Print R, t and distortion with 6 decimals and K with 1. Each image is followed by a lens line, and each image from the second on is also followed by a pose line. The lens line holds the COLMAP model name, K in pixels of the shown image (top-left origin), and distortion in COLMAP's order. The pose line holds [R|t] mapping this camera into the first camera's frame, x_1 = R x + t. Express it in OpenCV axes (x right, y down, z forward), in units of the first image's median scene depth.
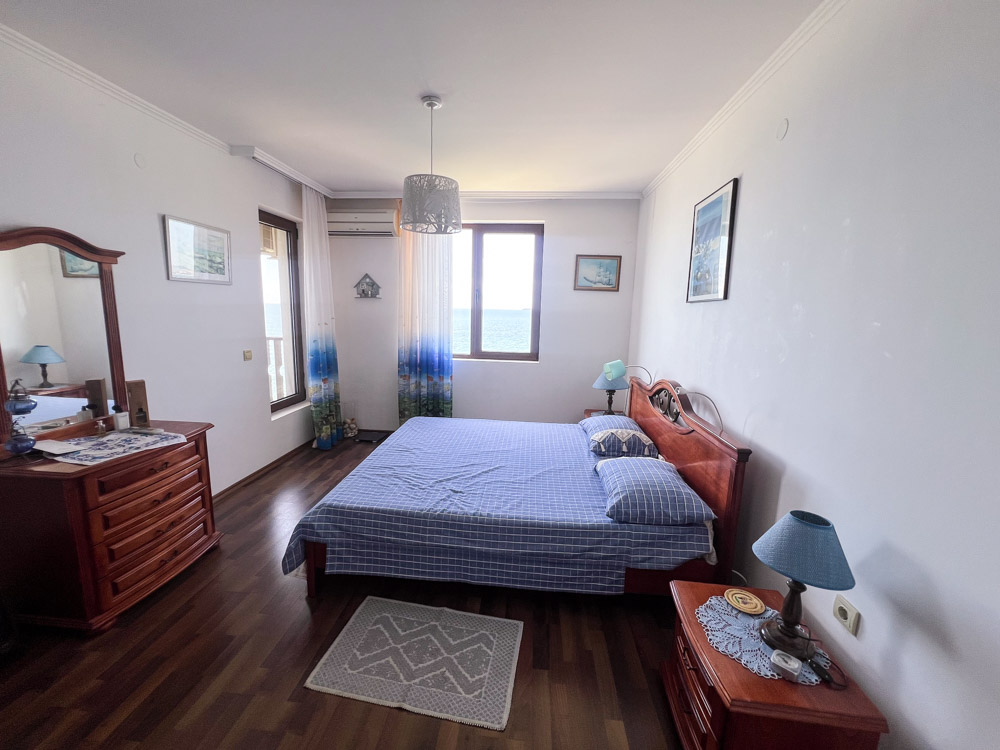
lens RADIAL K [[402.7, 0, 497.1], [0, 402.7, 372.2], [0, 0, 1]] dist [-0.001921, 0.000296]
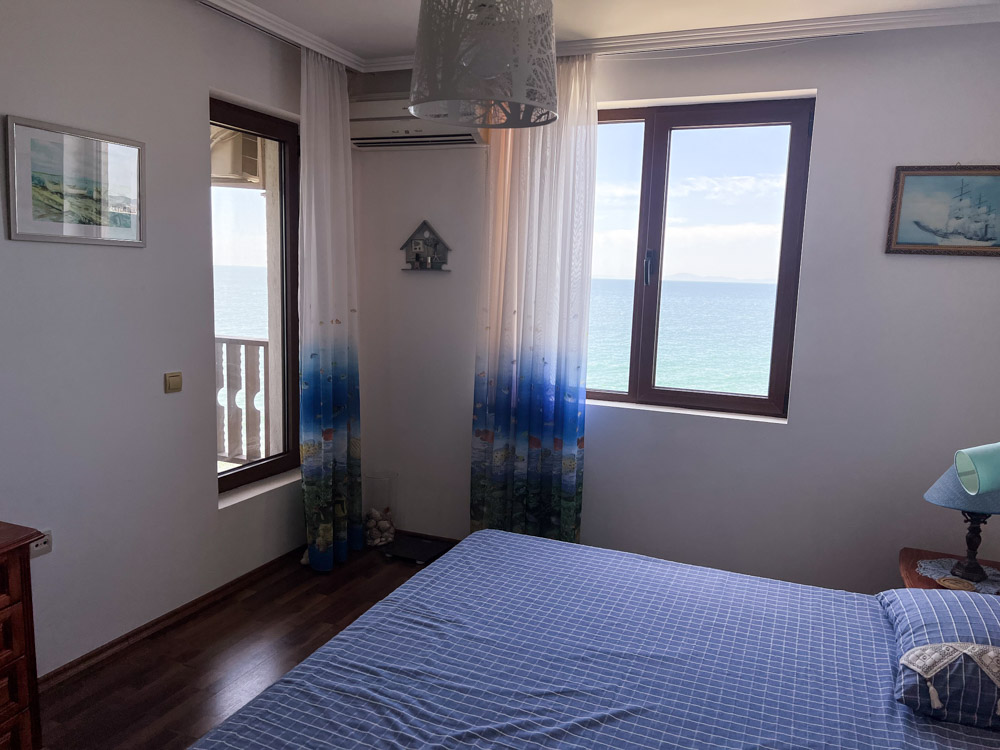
lens RADIAL K [[751.5, 0, 502.1], [0, 751.5, 382.5], [0, 0, 1]] dist [0.059980, -0.066647]
pose [[0.954272, 0.049251, -0.294853, 0.060427], [-0.055960, 0.998330, -0.014353, -0.045511], [0.293654, 0.030197, 0.955435, 0.171843]]
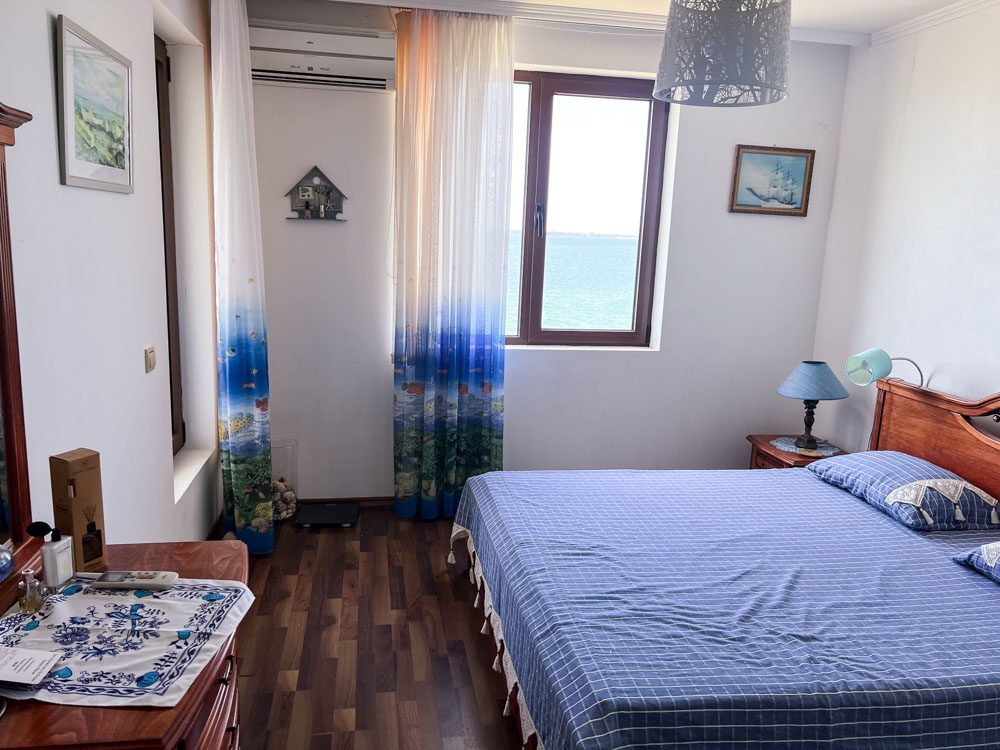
lens RADIAL K [[751.5, 0, 496.8], [0, 751.5, 374.9], [0, 0, 1]] dist [0.059980, -0.066647]
pose [[0.968955, -0.033029, 0.245019, -0.408214], [0.023373, 0.998835, 0.042215, -0.045133], [-0.246128, -0.035177, 0.968599, 0.116952]]
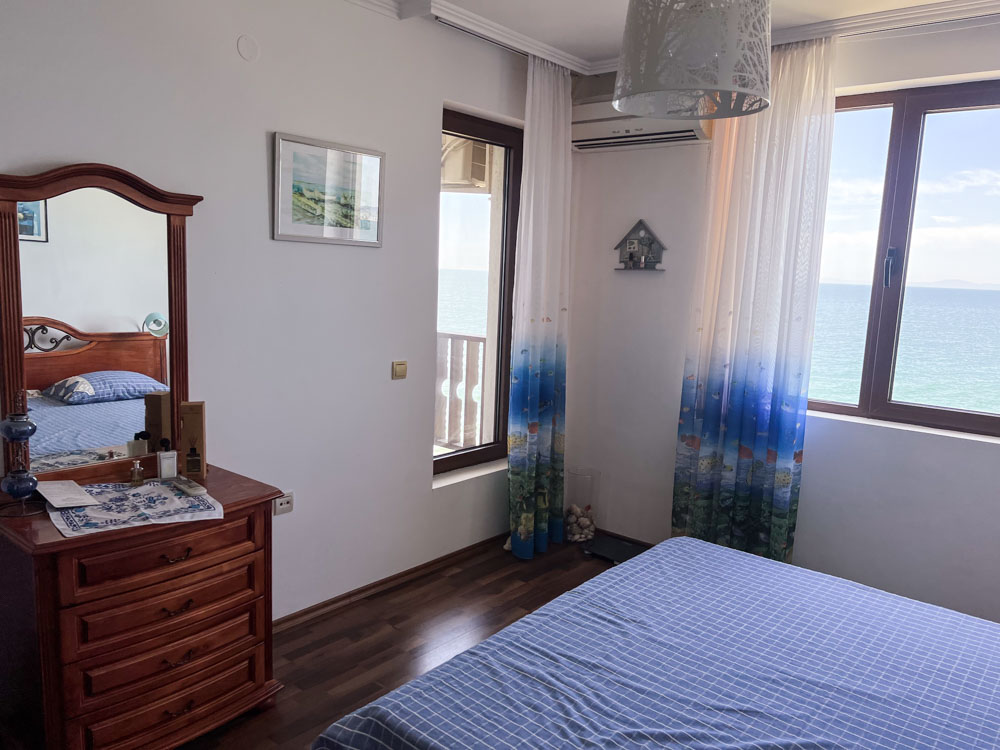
lens RADIAL K [[751.5, 0, 496.5], [0, 751.5, 382.9], [0, 0, 1]] dist [0.059980, -0.066647]
pose [[0.821023, 0.094335, -0.563047, 0.082303], [-0.109920, 0.993921, 0.006242, -0.040234], [0.560213, 0.056766, 0.826401, 0.176483]]
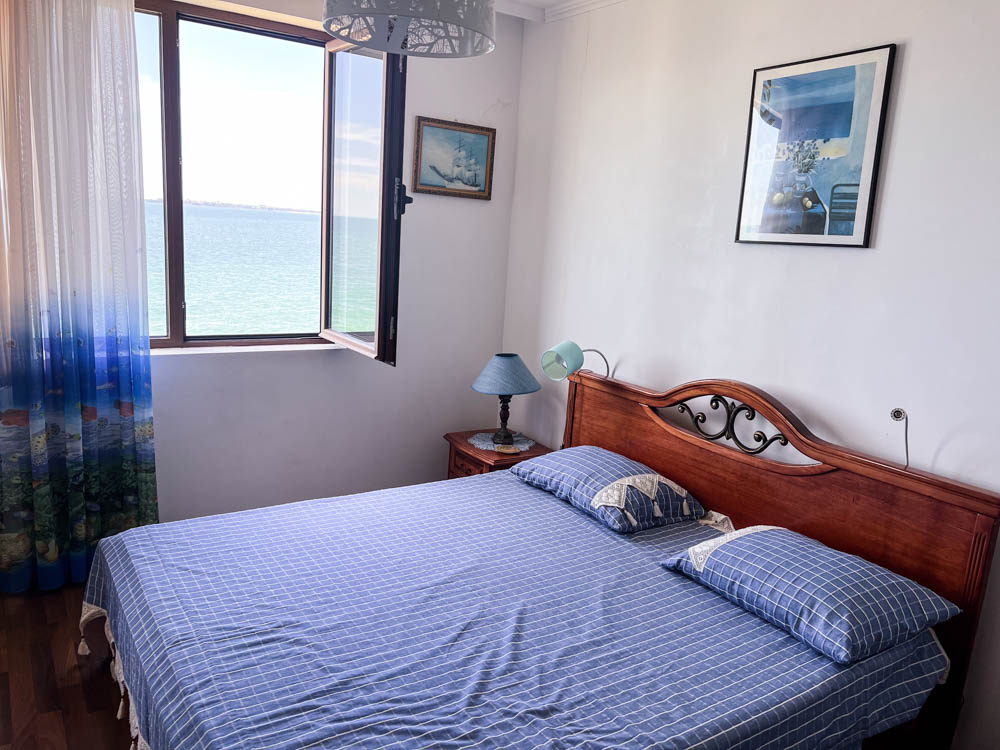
lens RADIAL K [[751.5, 0, 493.0], [0, 751.5, 381.6], [0, 0, 1]] dist [0.059980, -0.066647]
pose [[0.788124, -0.100667, 0.607229, -0.345007], [0.052084, 0.993904, 0.097170, -0.071230], [-0.613309, -0.044955, 0.788563, 0.256020]]
